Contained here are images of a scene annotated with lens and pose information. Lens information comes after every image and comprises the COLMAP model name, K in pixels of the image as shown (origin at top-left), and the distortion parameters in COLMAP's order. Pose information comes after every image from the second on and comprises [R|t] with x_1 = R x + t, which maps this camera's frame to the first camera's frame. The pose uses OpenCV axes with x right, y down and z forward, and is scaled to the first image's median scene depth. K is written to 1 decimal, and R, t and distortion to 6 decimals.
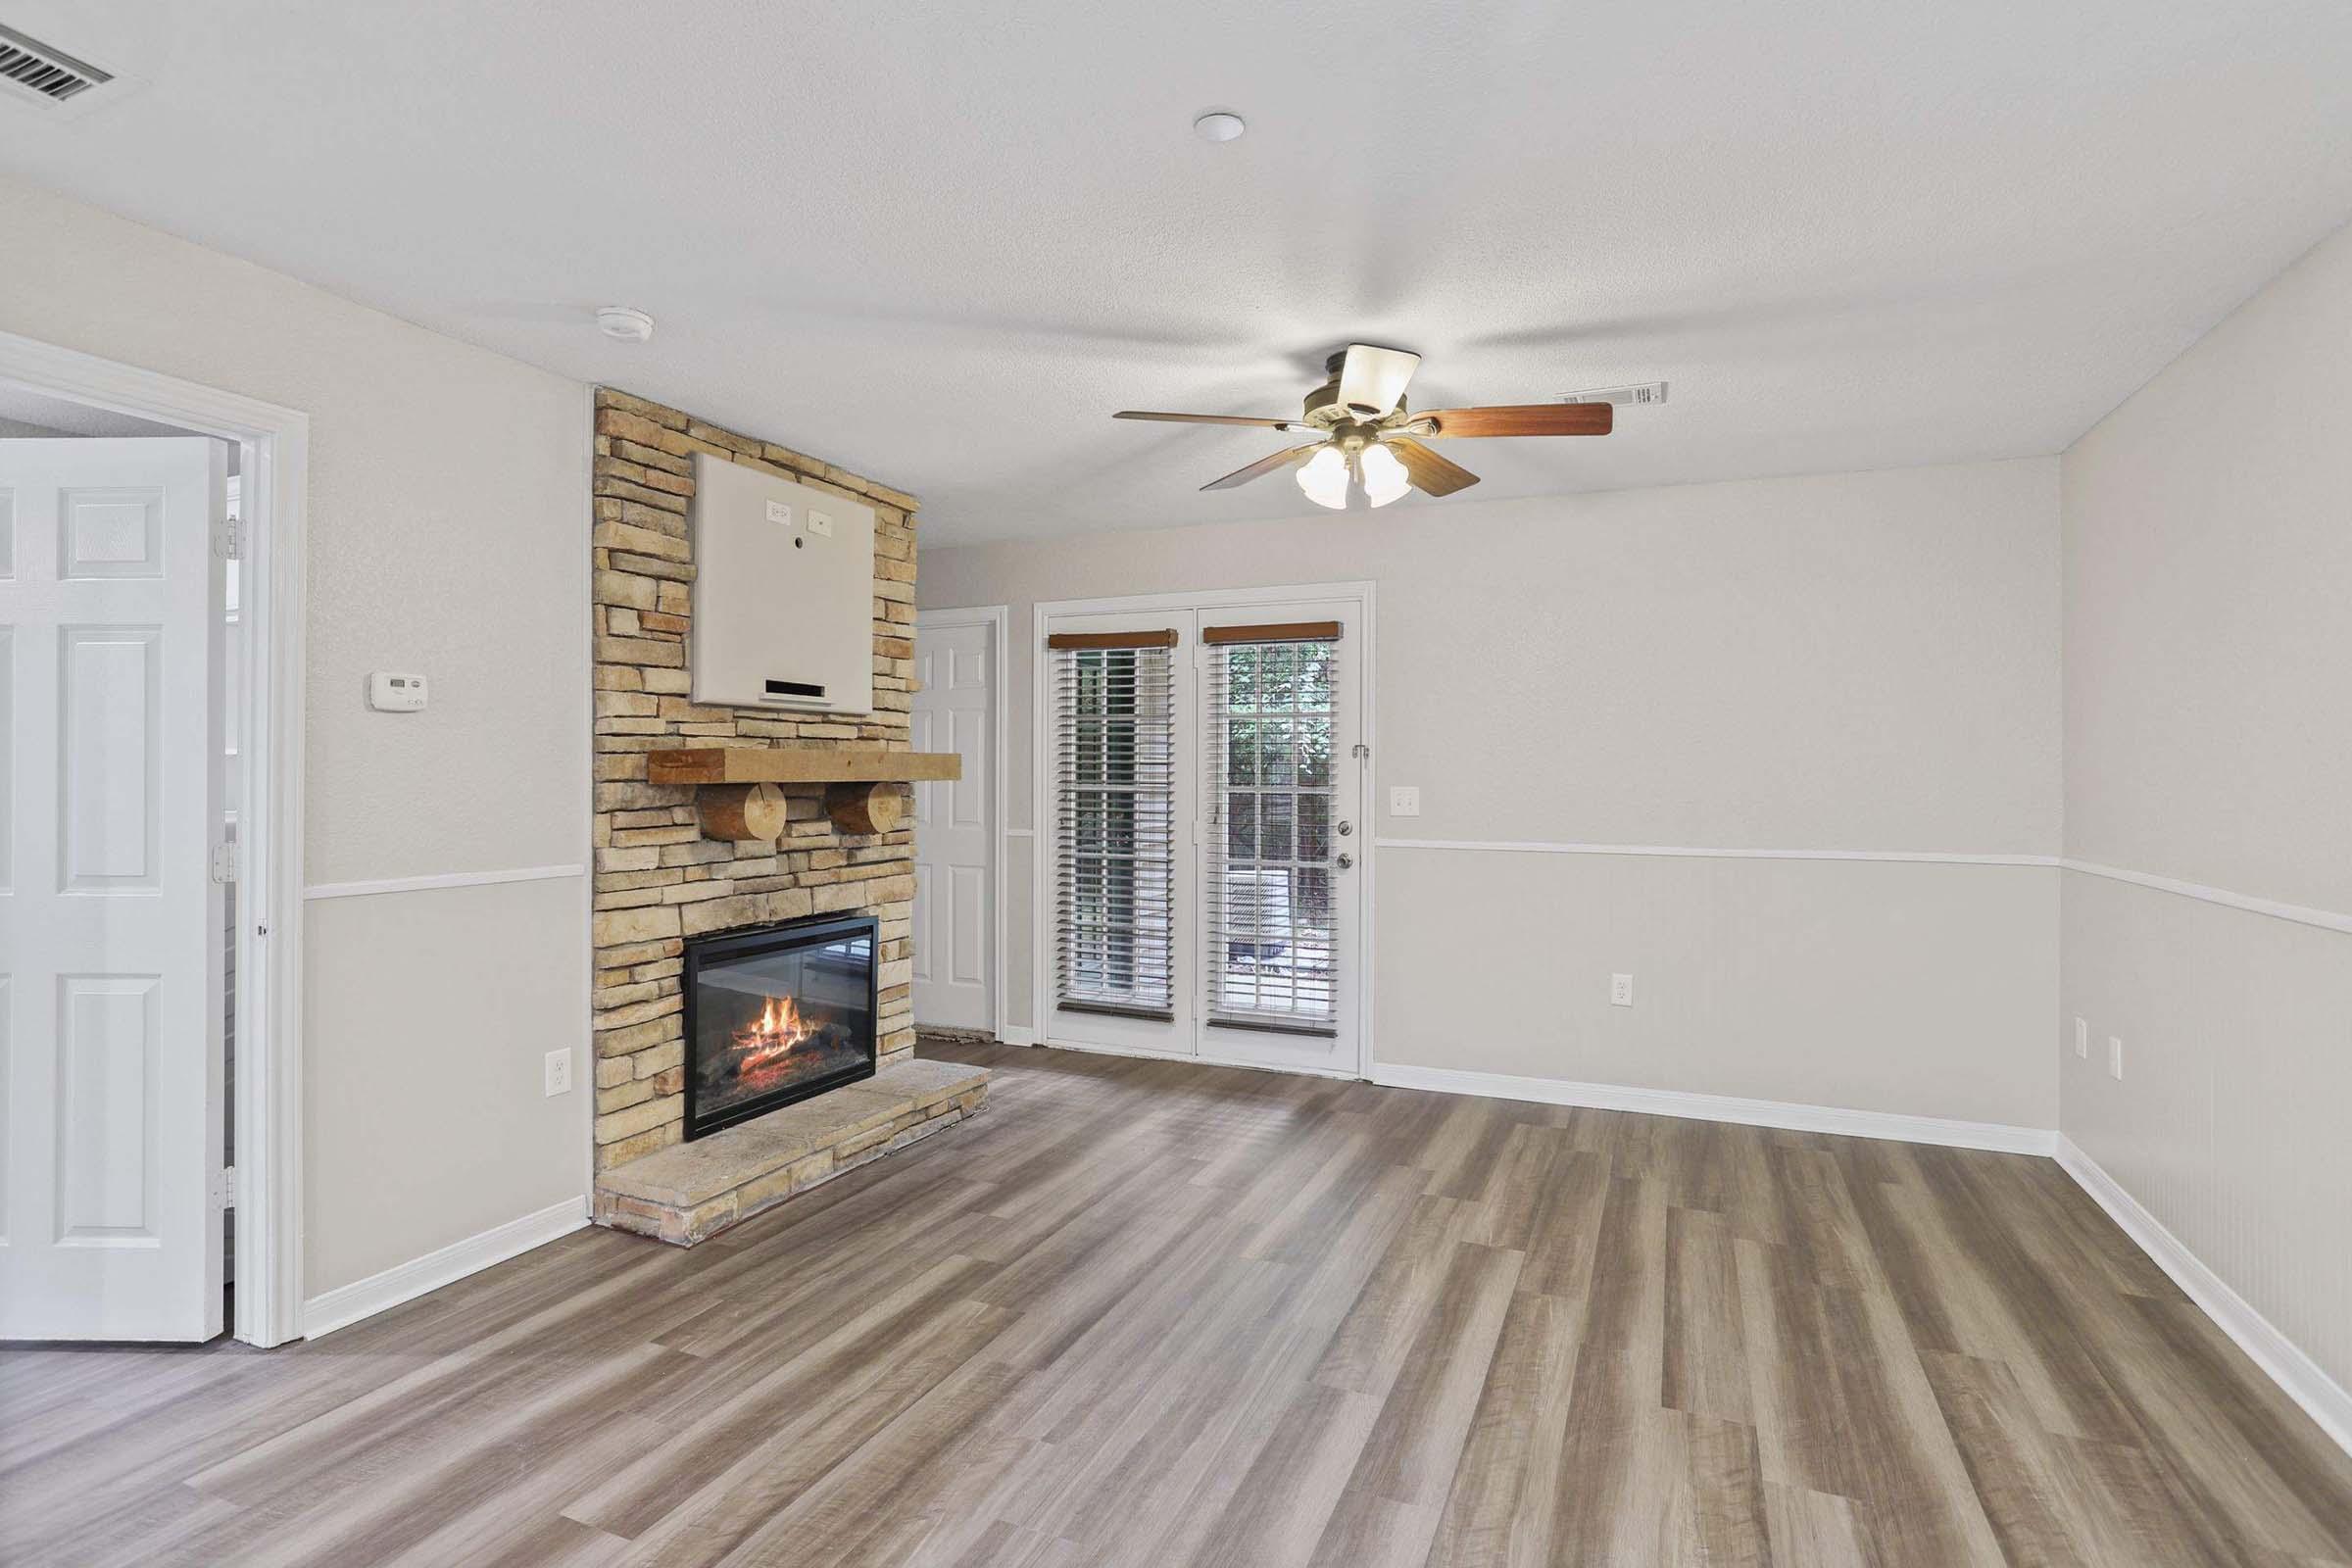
lens RADIAL K [[1165.3, 0, 1169.8], [0, 1165.3, 783.5], [0, 0, 1]] dist [-0.065450, 0.039395]
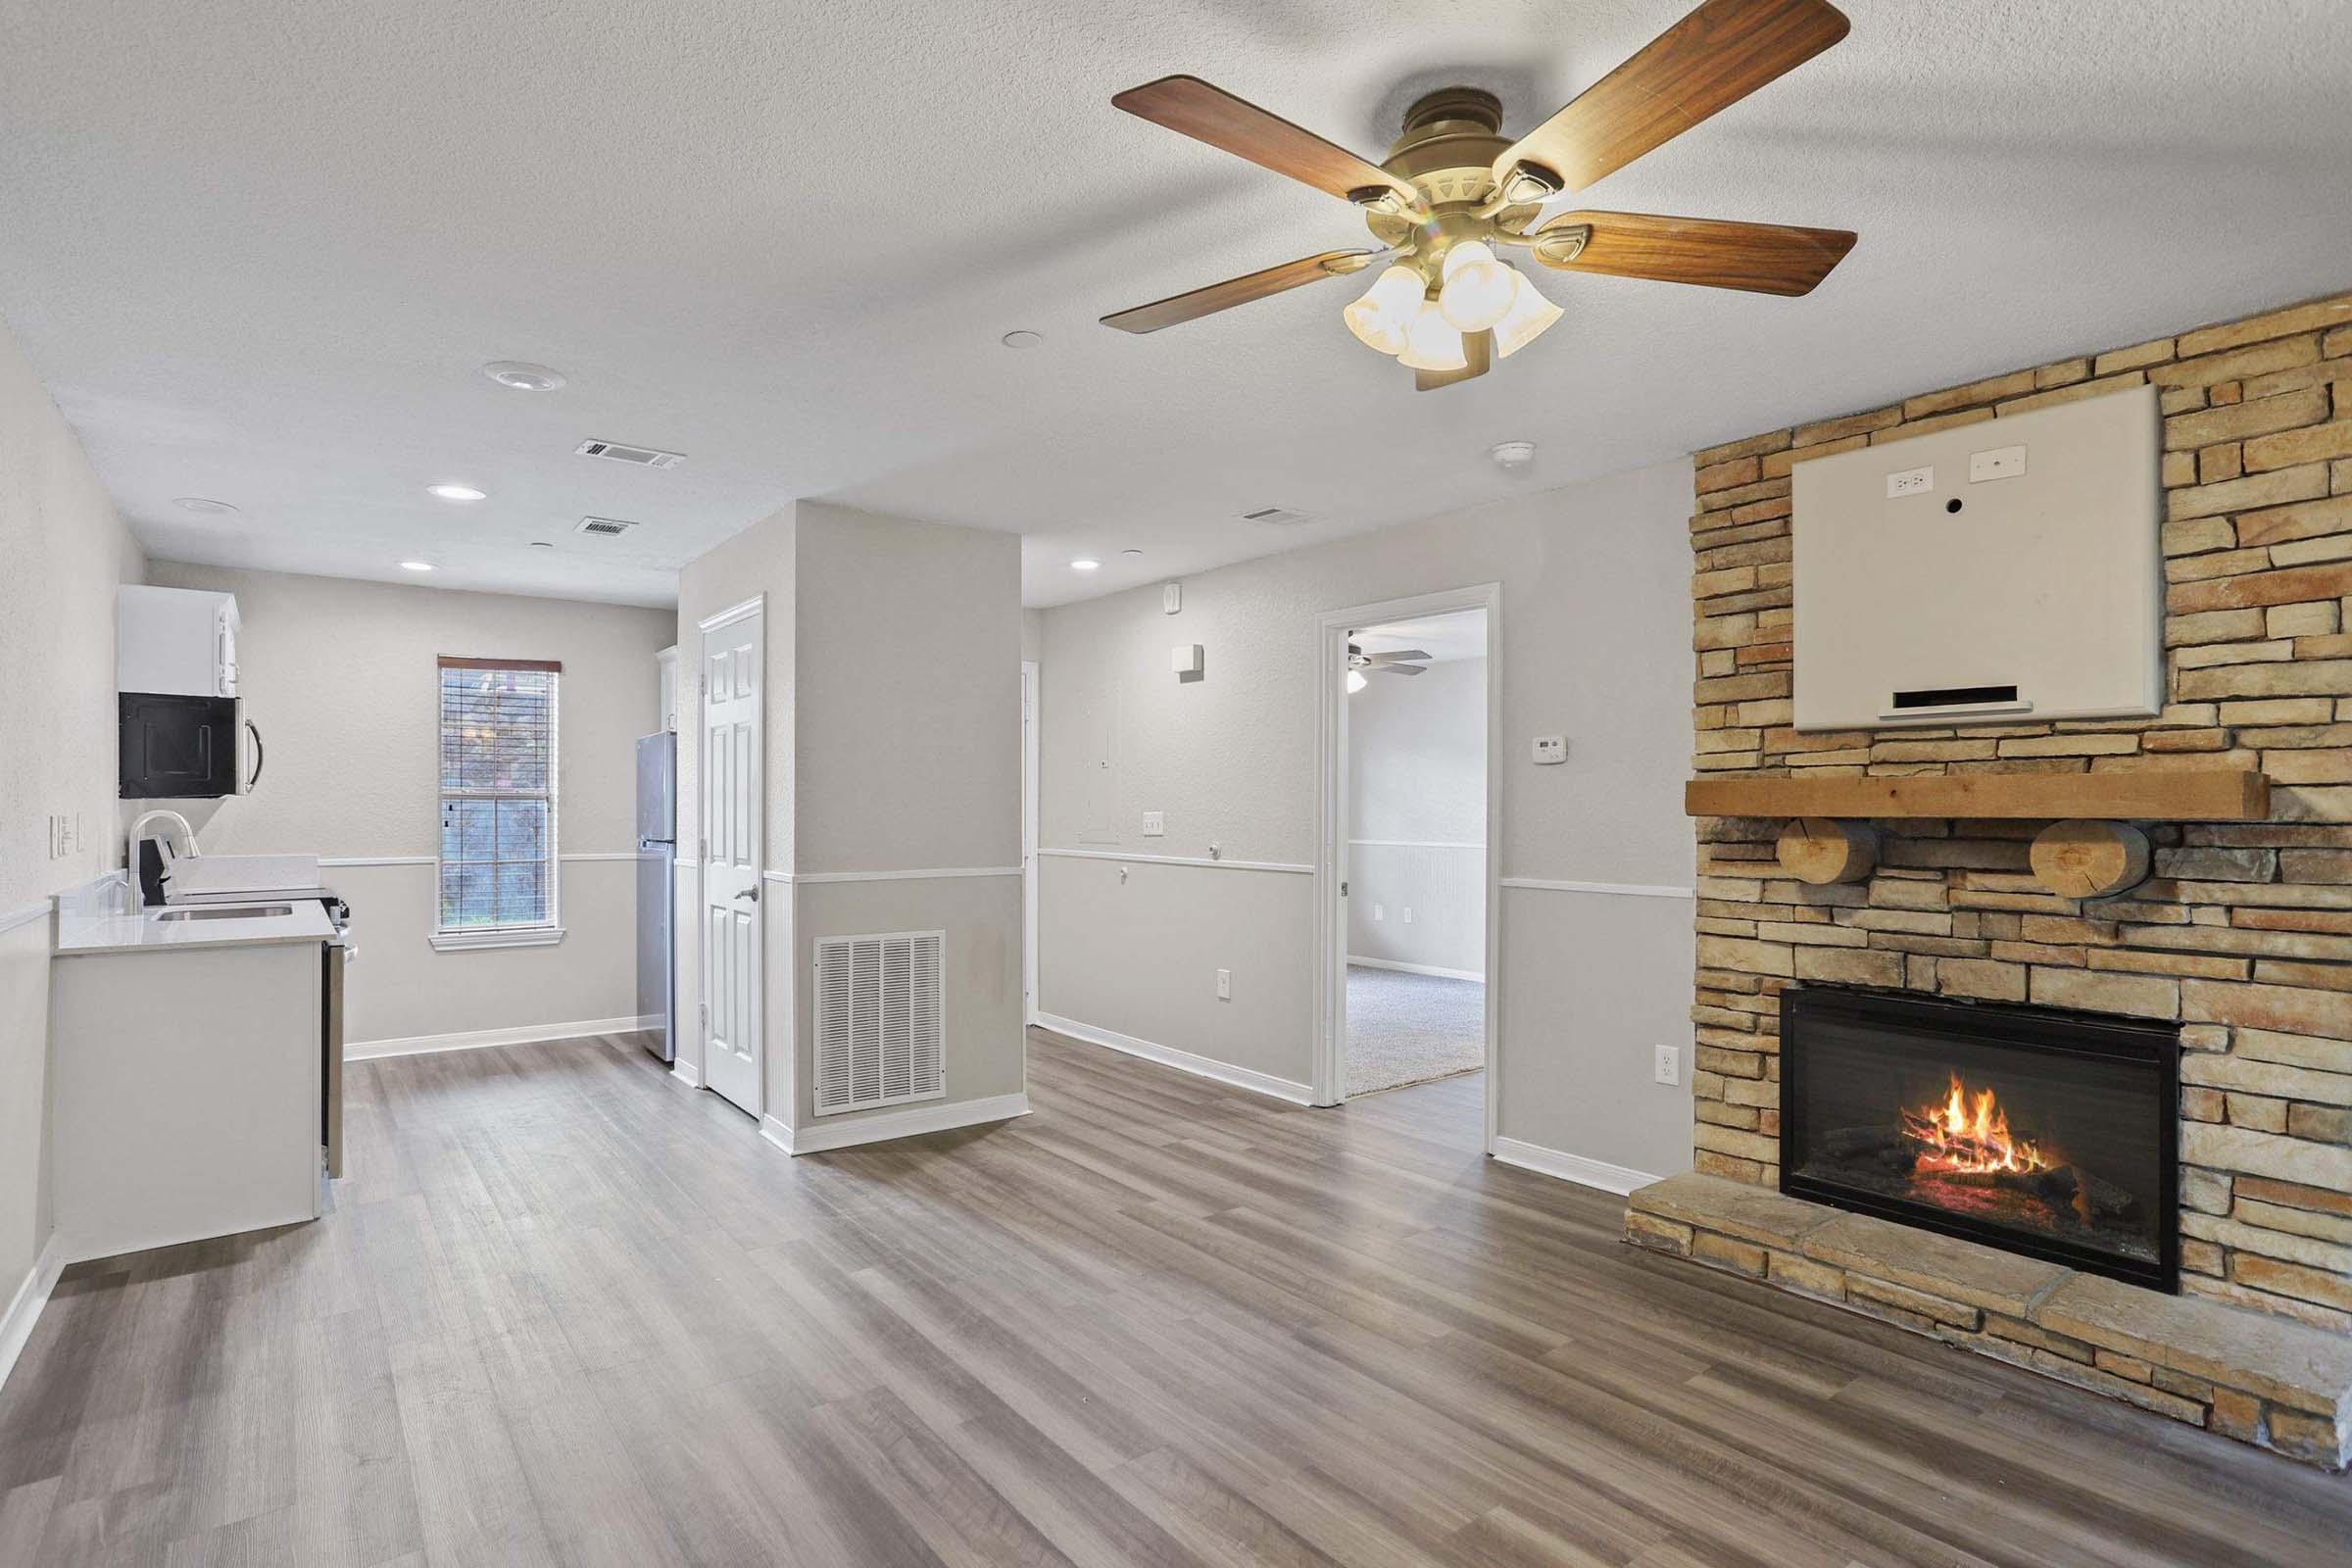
lens RADIAL K [[1186.2, 0, 1184.0], [0, 1186.2, 818.5], [0, 0, 1]] dist [-0.015878, 0.000088]
pose [[-0.475573, 0.006285, -0.879654, 0.686547], [-0.009296, 0.999883, 0.012170, -0.006413], [0.879627, 0.013965, -0.475459, 1.042171]]
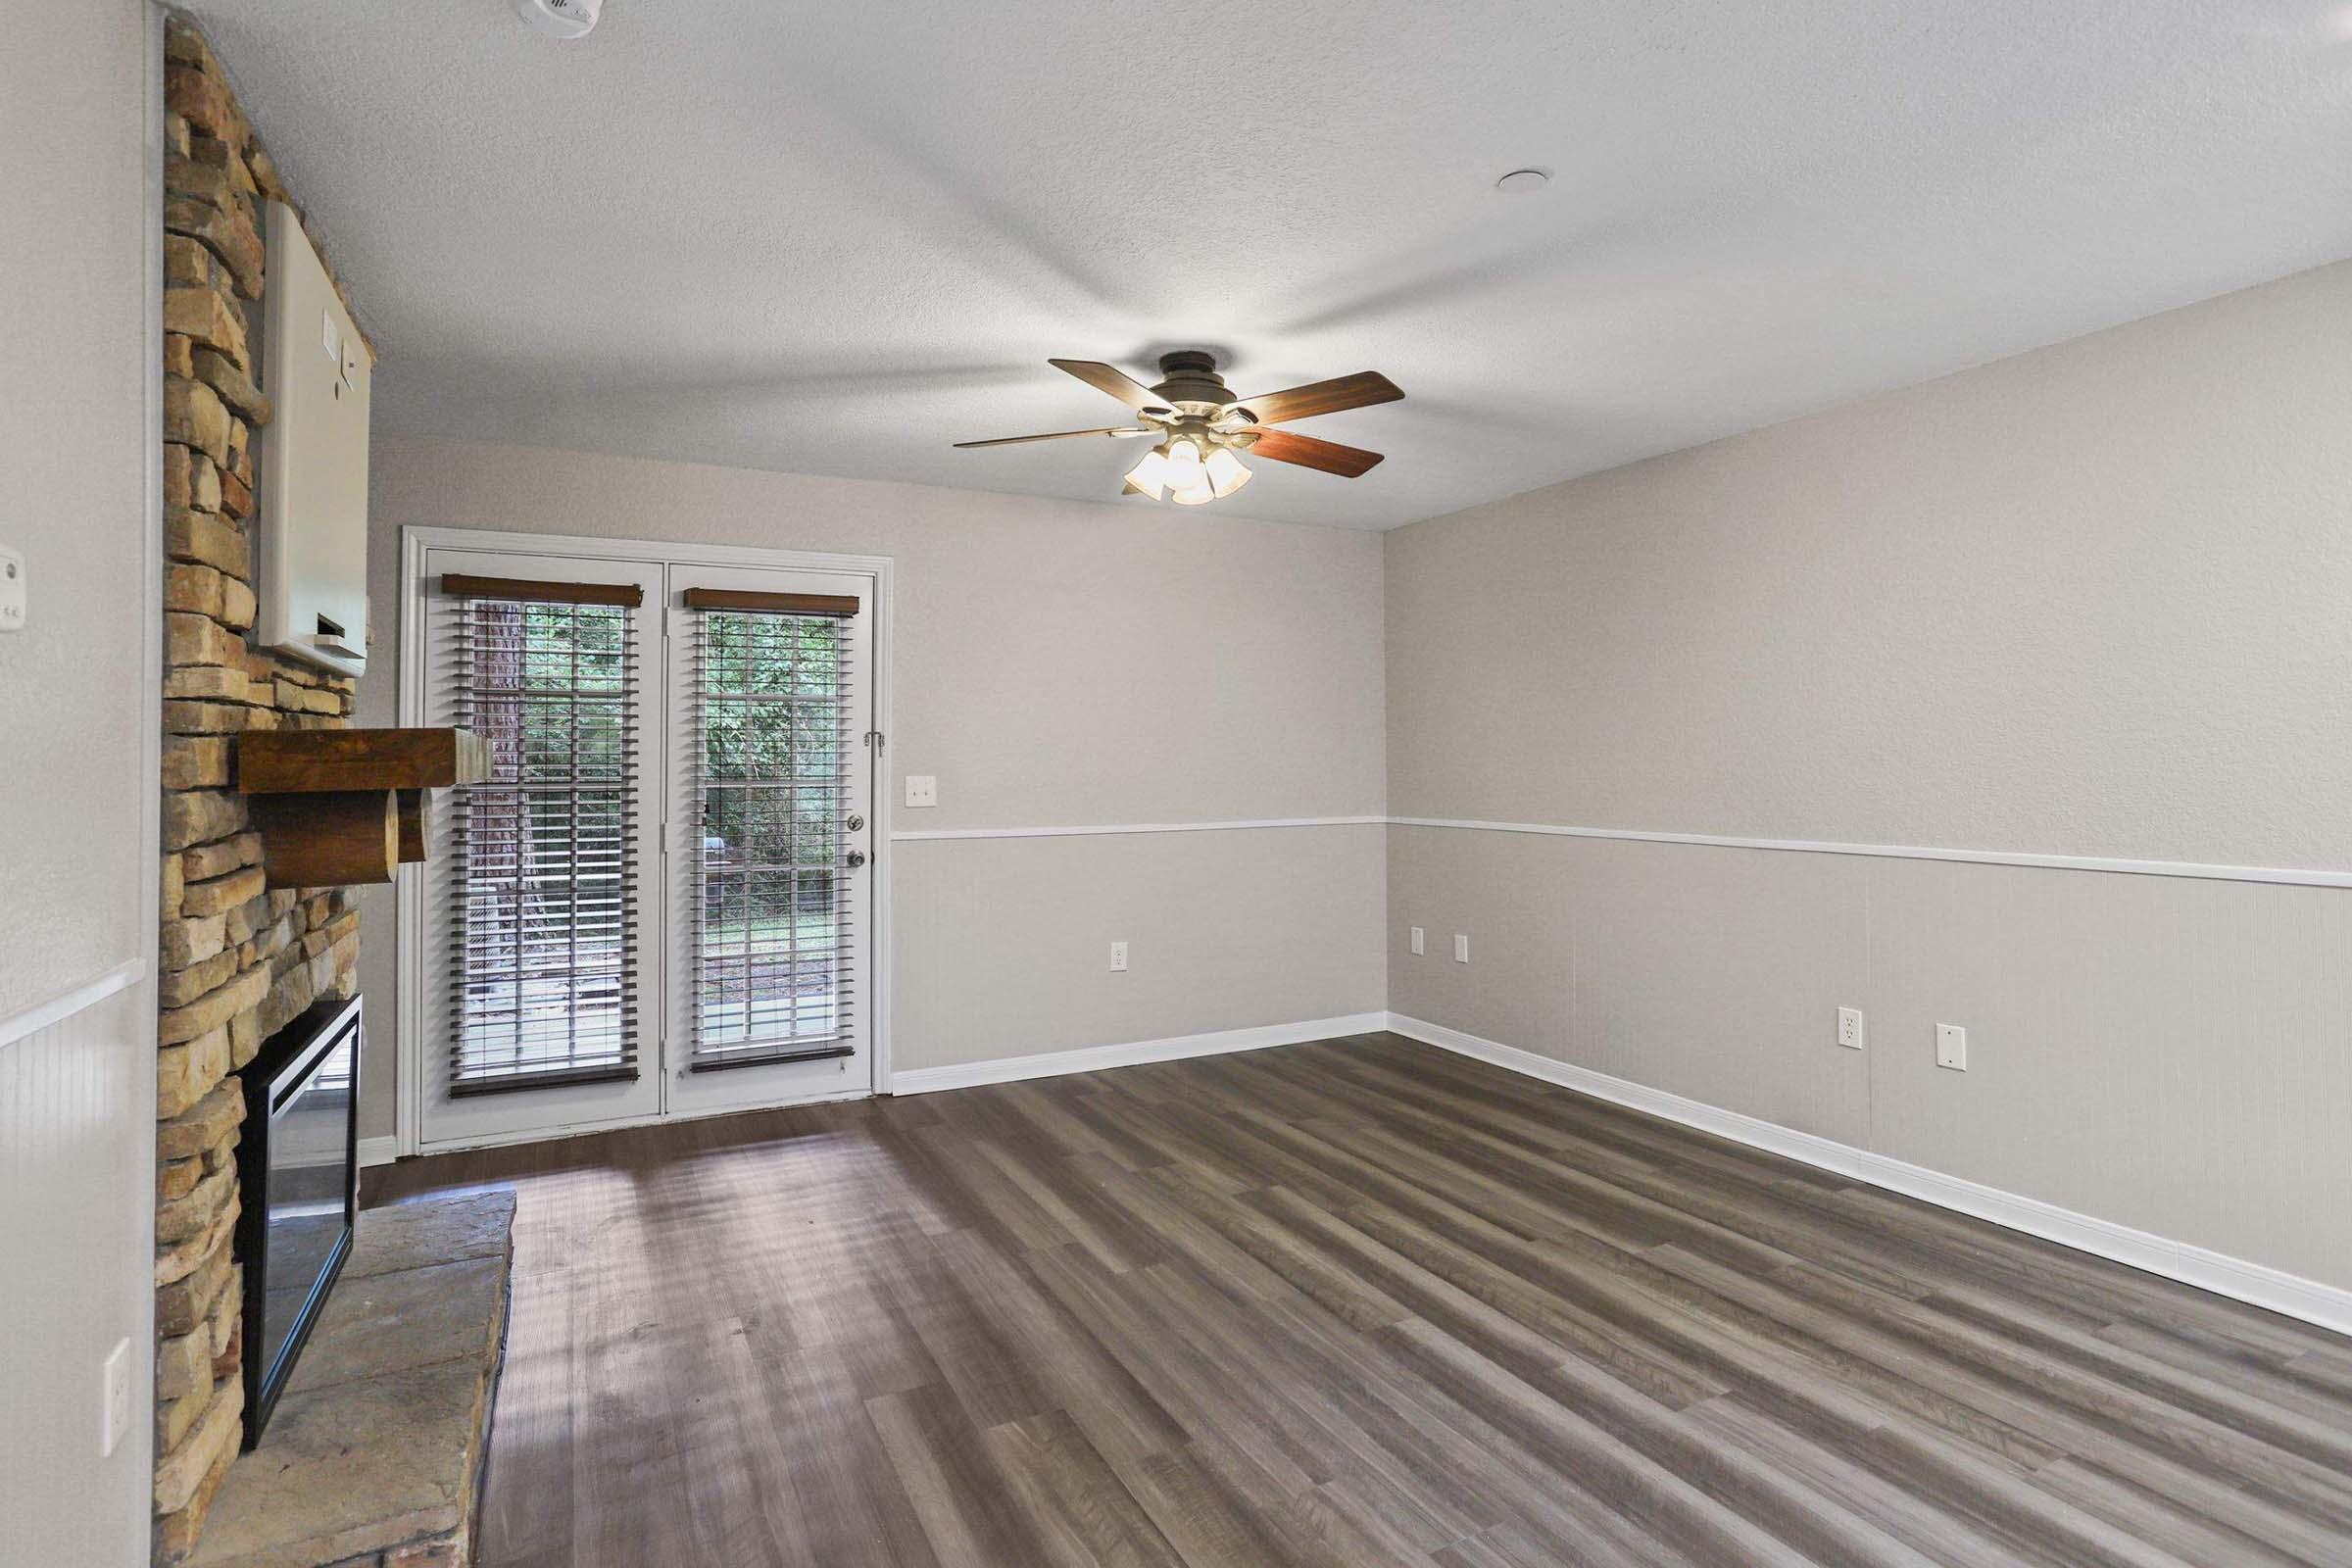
lens RADIAL K [[1183.6, 0, 1187.4], [0, 1183.6, 742.8], [0, 0, 1]] dist [-0.068535, 0.043517]
pose [[0.623844, 0.002804, 0.781544, -0.583196], [0.017204, 0.999702, -0.017319, -0.005914], [-0.781360, 0.024250, 0.623609, 0.311818]]
